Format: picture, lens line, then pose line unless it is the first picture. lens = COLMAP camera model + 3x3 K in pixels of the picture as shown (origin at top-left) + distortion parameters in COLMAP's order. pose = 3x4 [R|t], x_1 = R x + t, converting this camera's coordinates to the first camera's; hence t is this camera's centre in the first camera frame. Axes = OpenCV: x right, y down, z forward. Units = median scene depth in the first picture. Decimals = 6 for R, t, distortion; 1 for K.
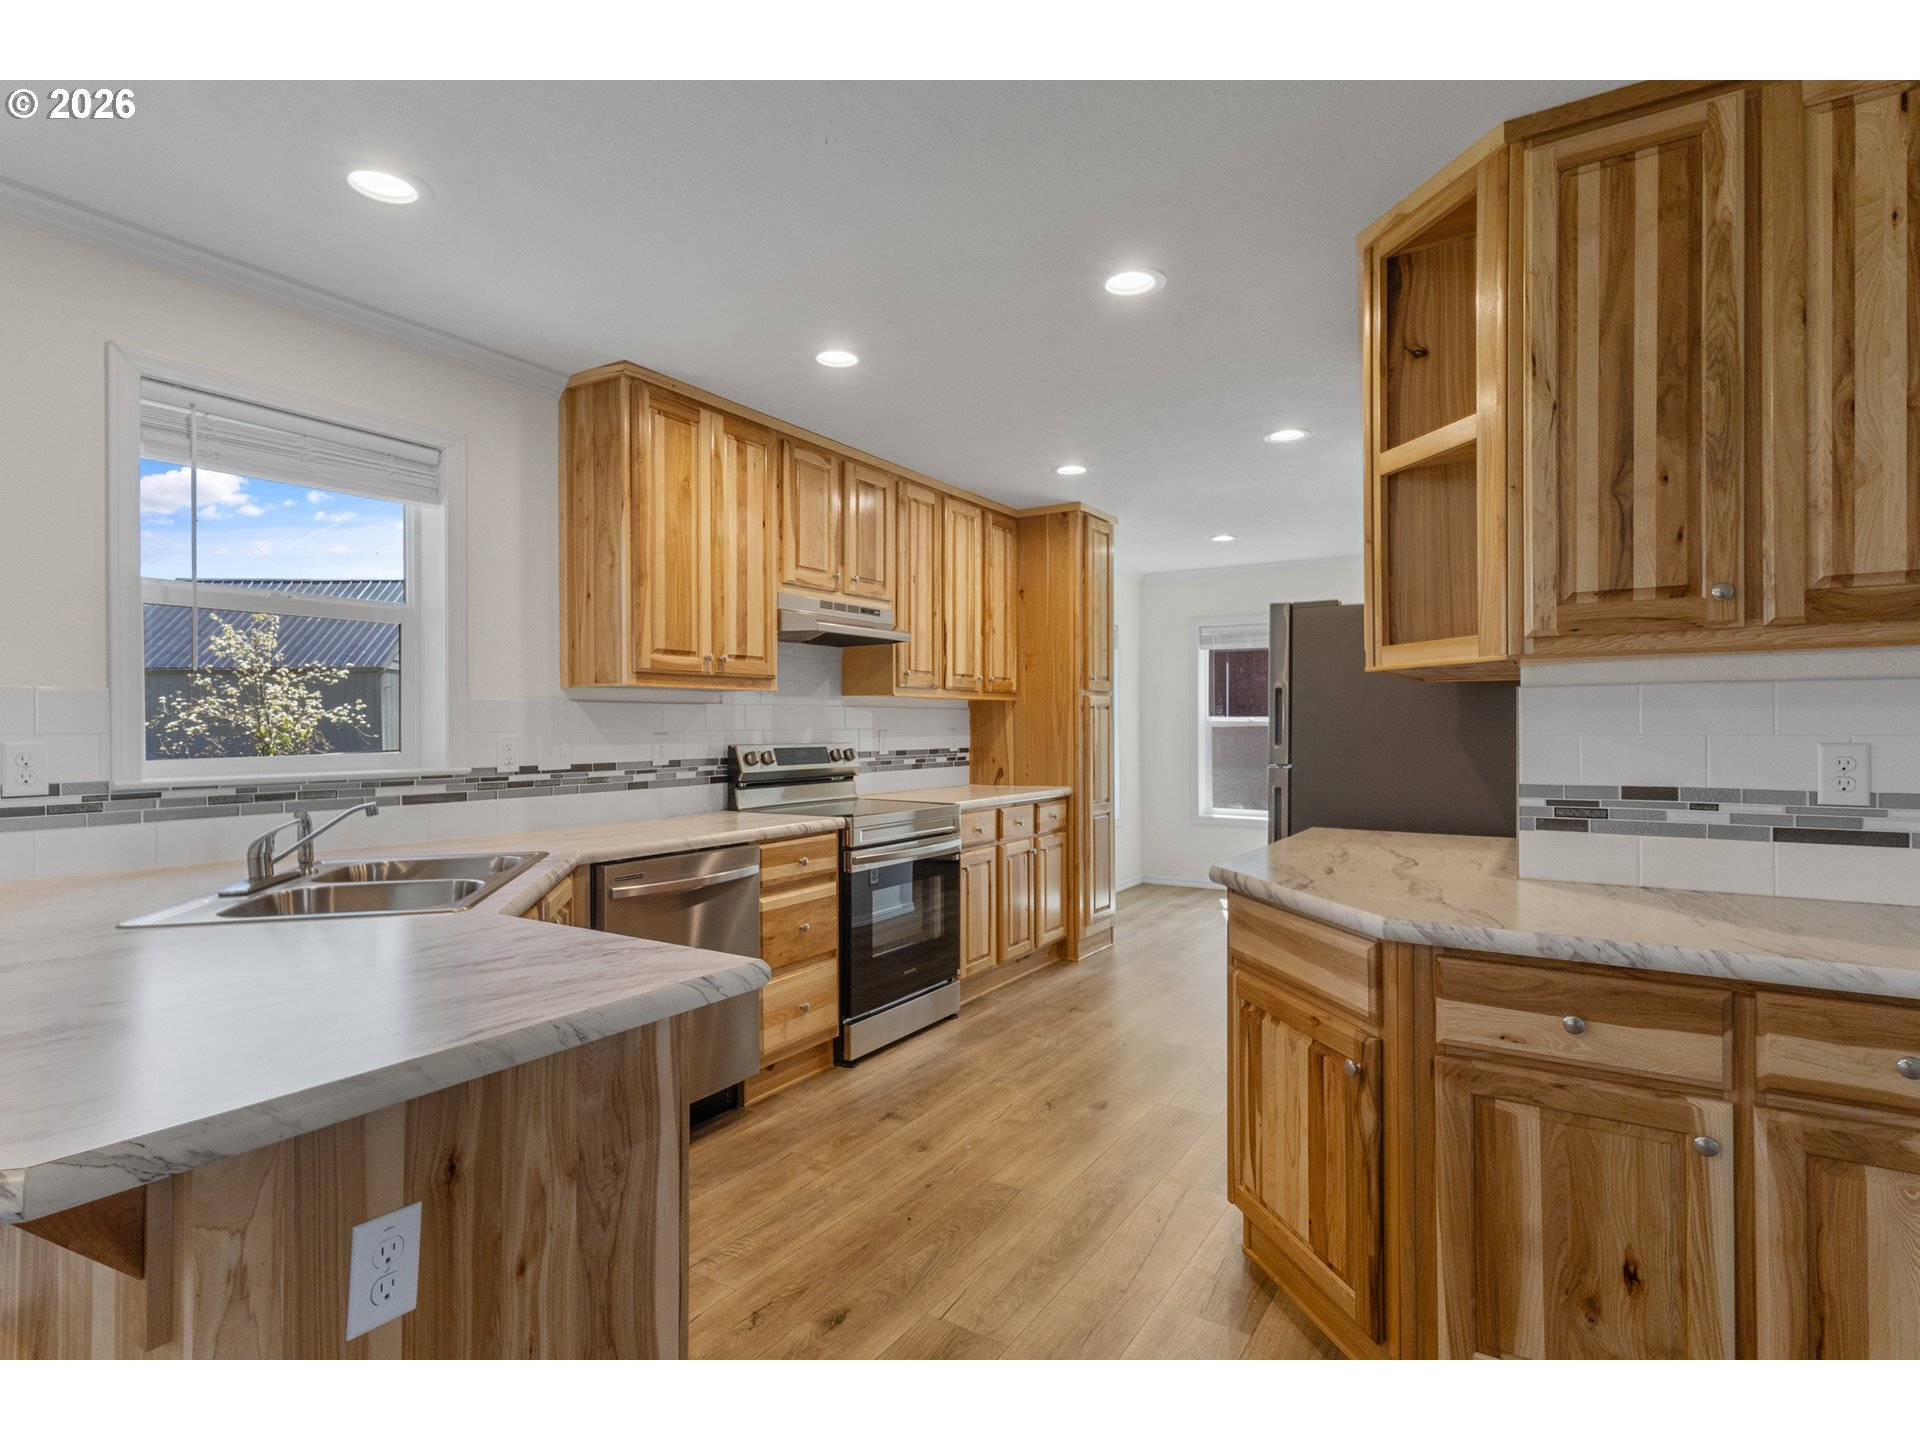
lens RADIAL K [[978.3, 0, 960.0], [0, 978.3, 720.0], [0, 0, 1]] dist [0.017589, 0.000328]
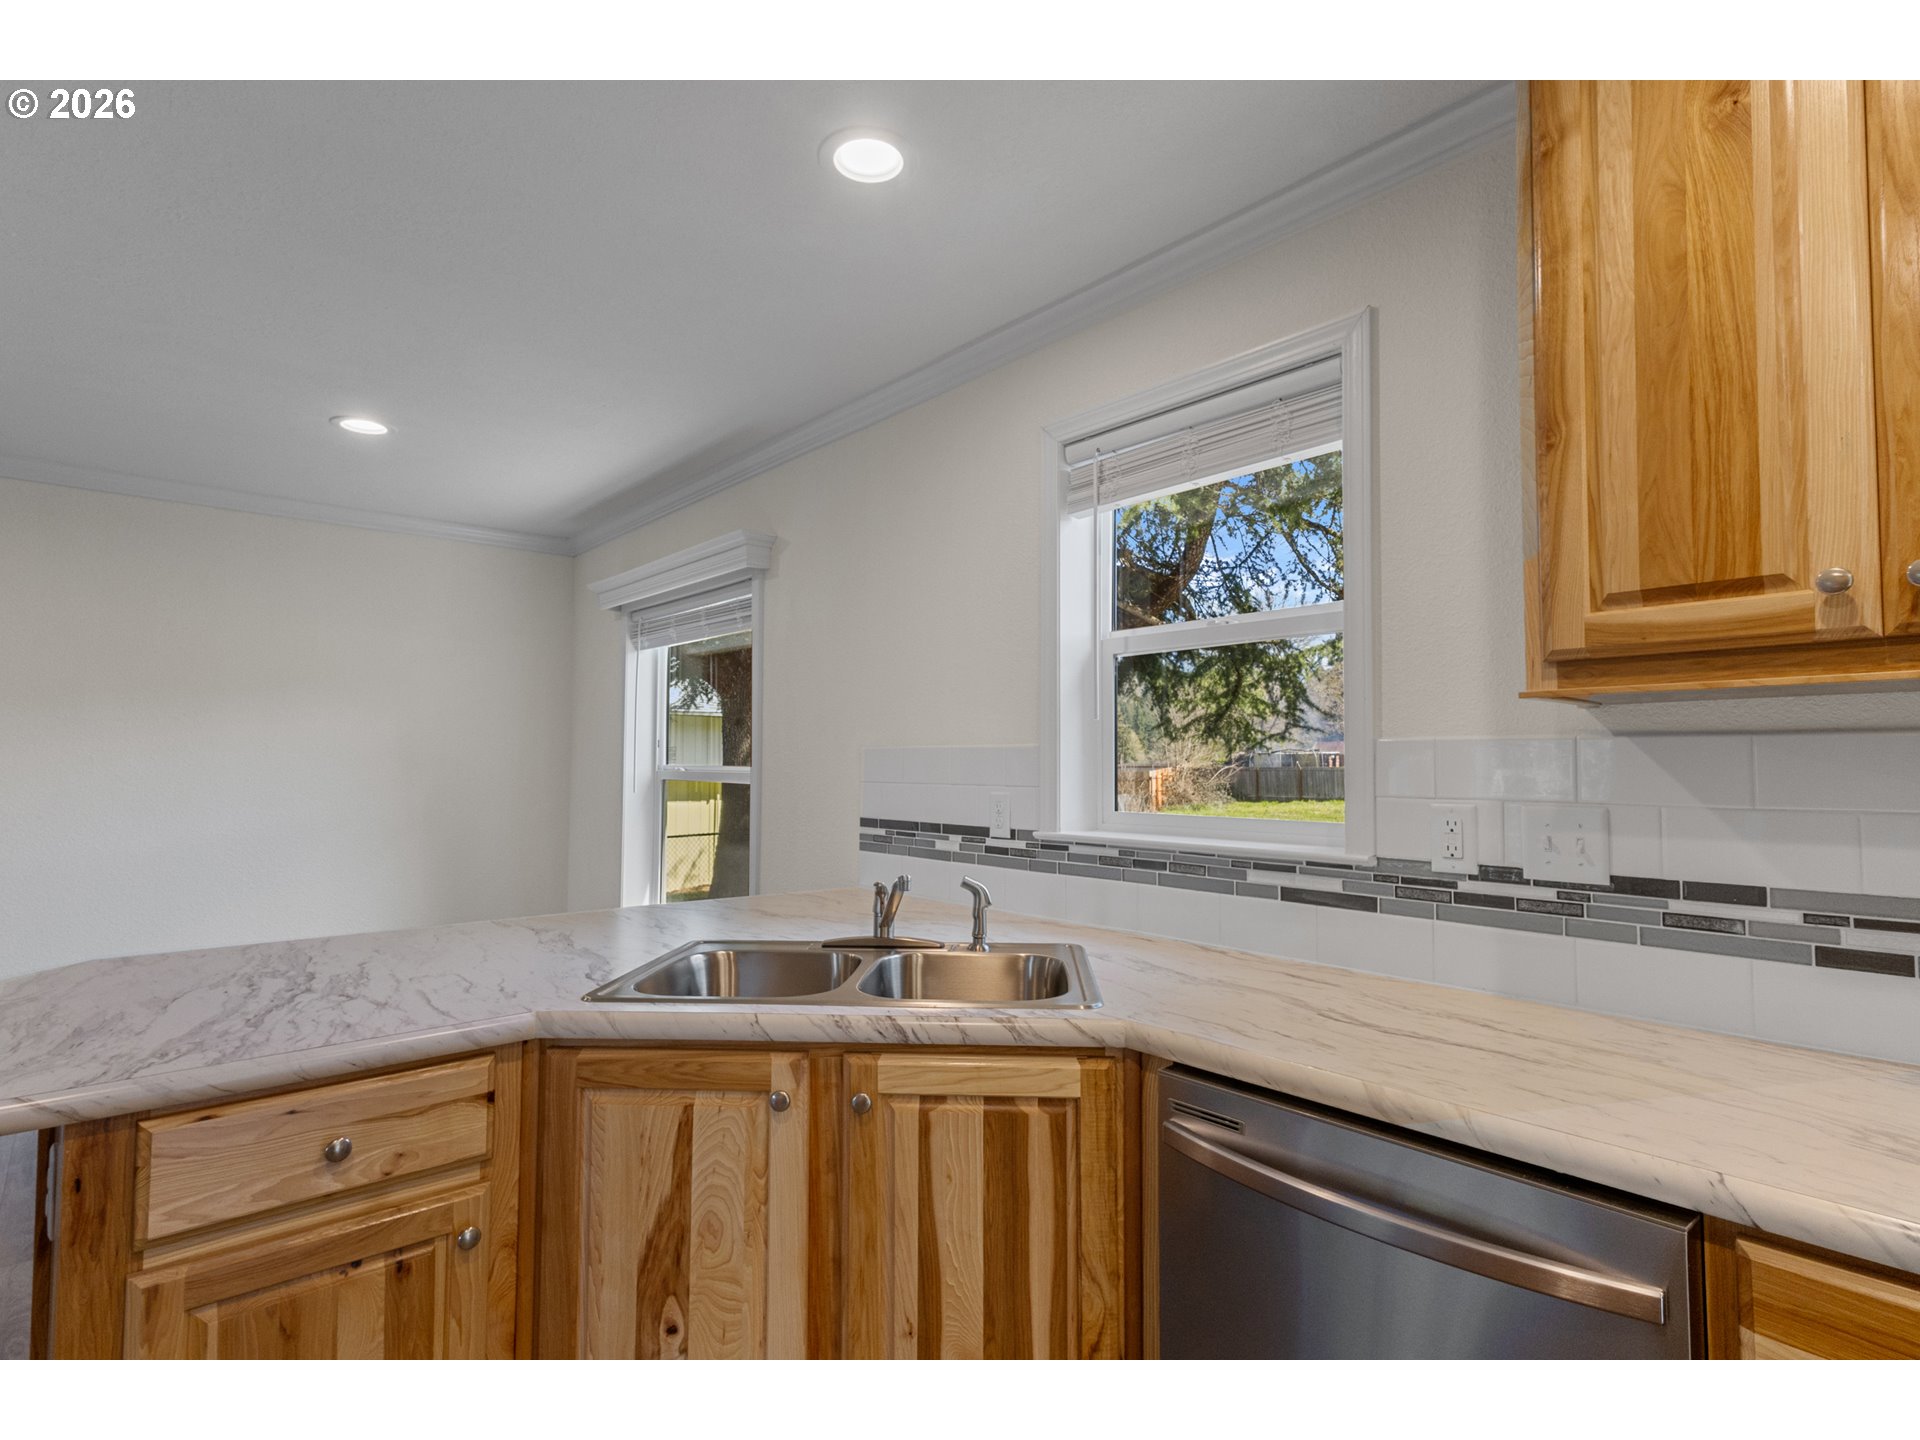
lens RADIAL K [[978.3, 0, 960.0], [0, 978.3, 720.0], [0, 0, 1]] dist [0.017589, 0.000328]
pose [[-0.284121, -0.043295, -0.957811, 0.219352], [0.003255, 0.998931, -0.046119, -0.010770], [0.958783, -0.016222, -0.283676, 1.444581]]
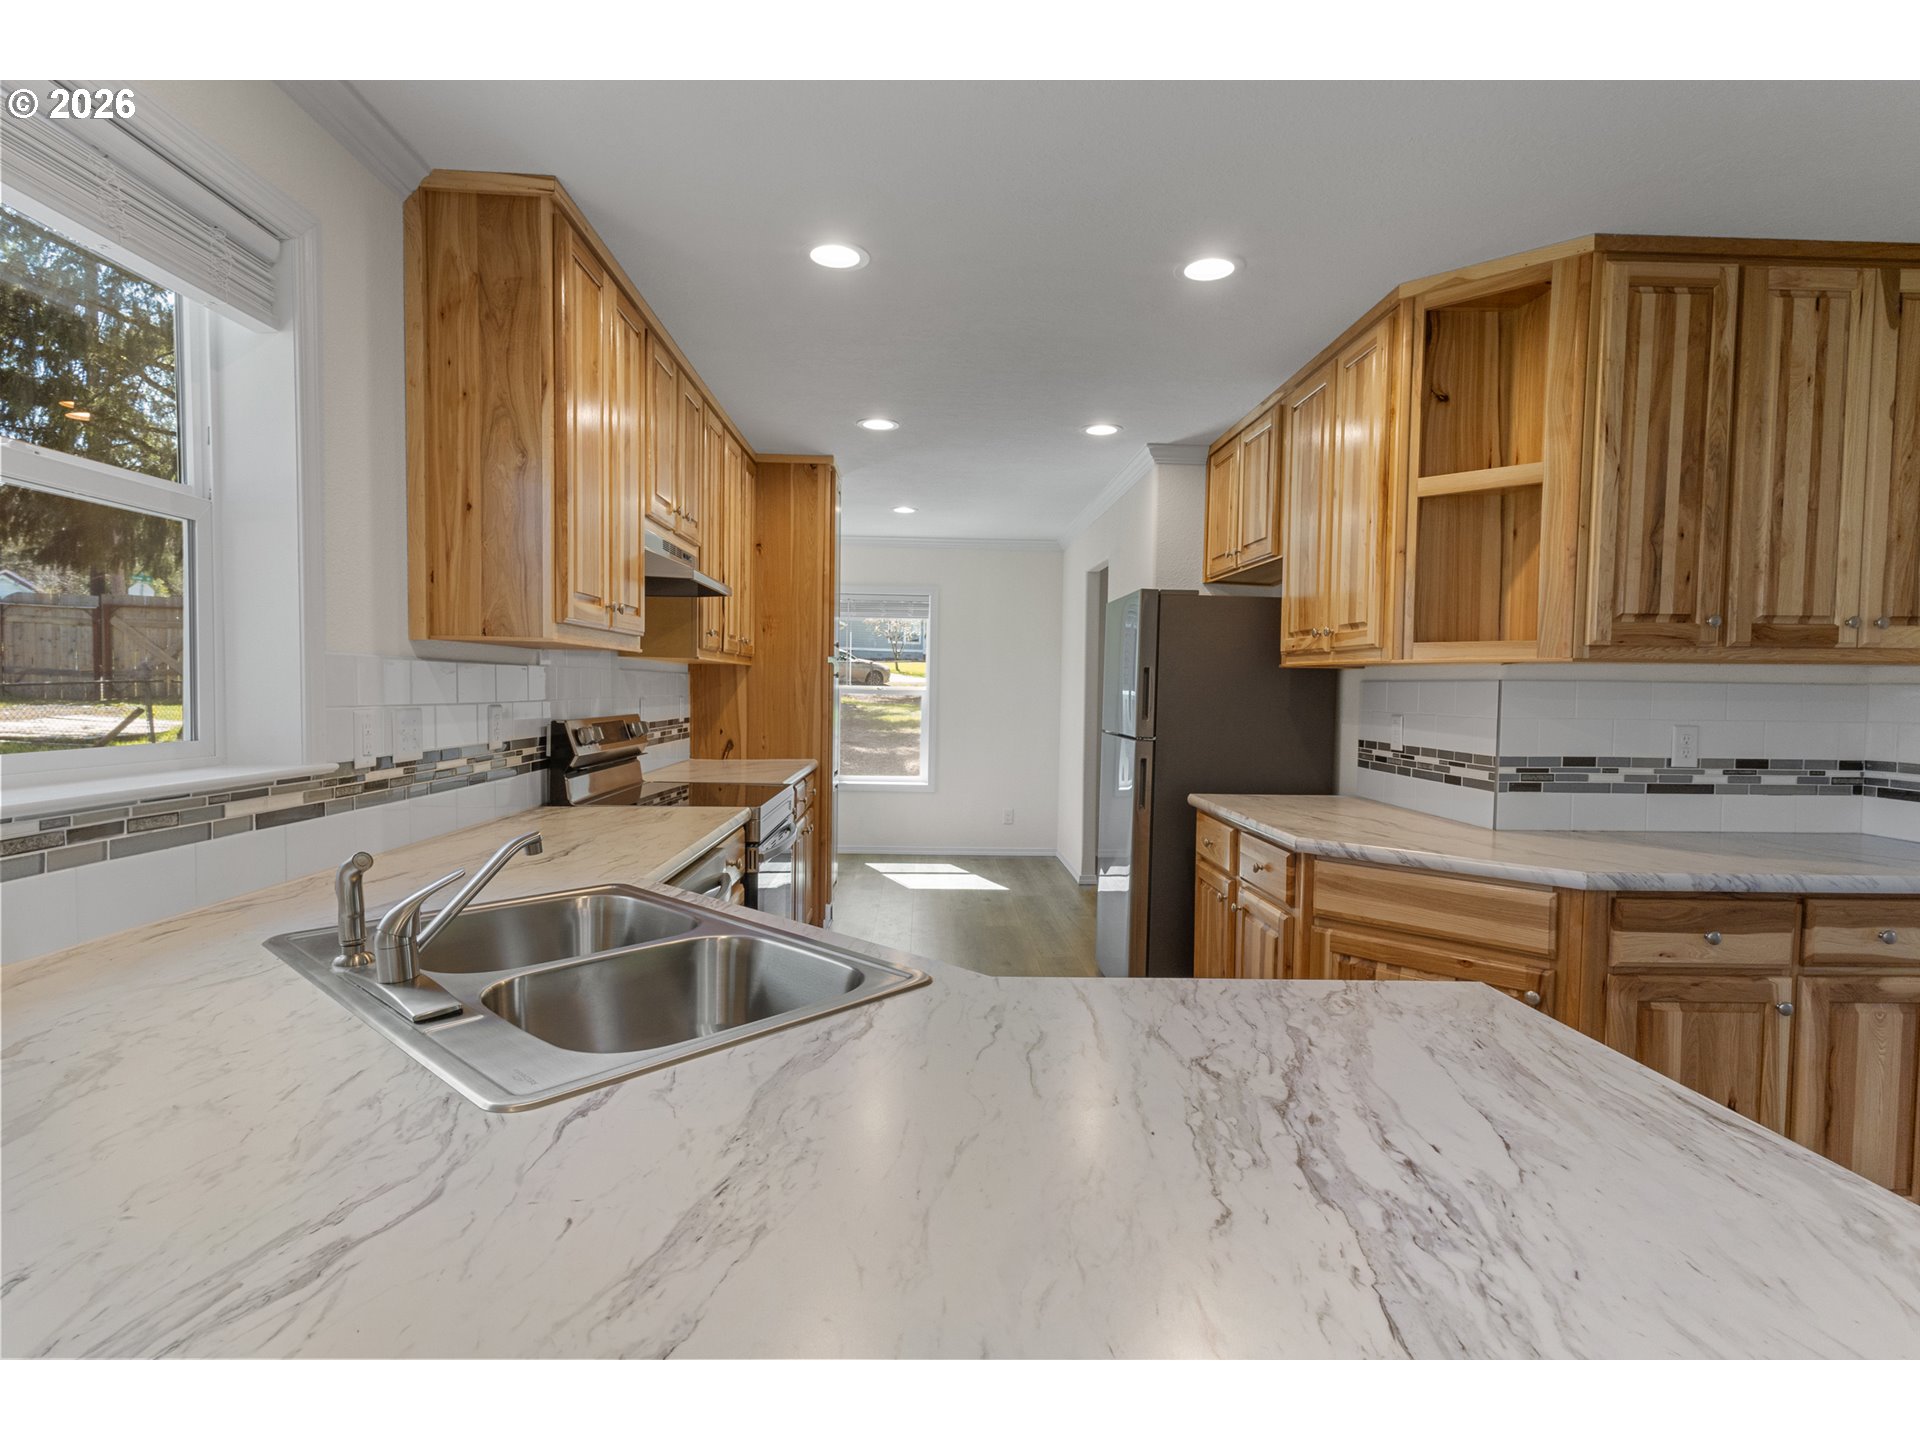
lens RADIAL K [[978.3, 0, 960.0], [0, 978.3, 720.0], [0, 0, 1]] dist [0.017589, 0.000328]
pose [[0.823867, -0.003722, 0.566770, -0.815237], [-0.019995, 0.999165, 0.035626, -0.015162], [-0.566430, -0.040684, 0.823105, 0.389866]]
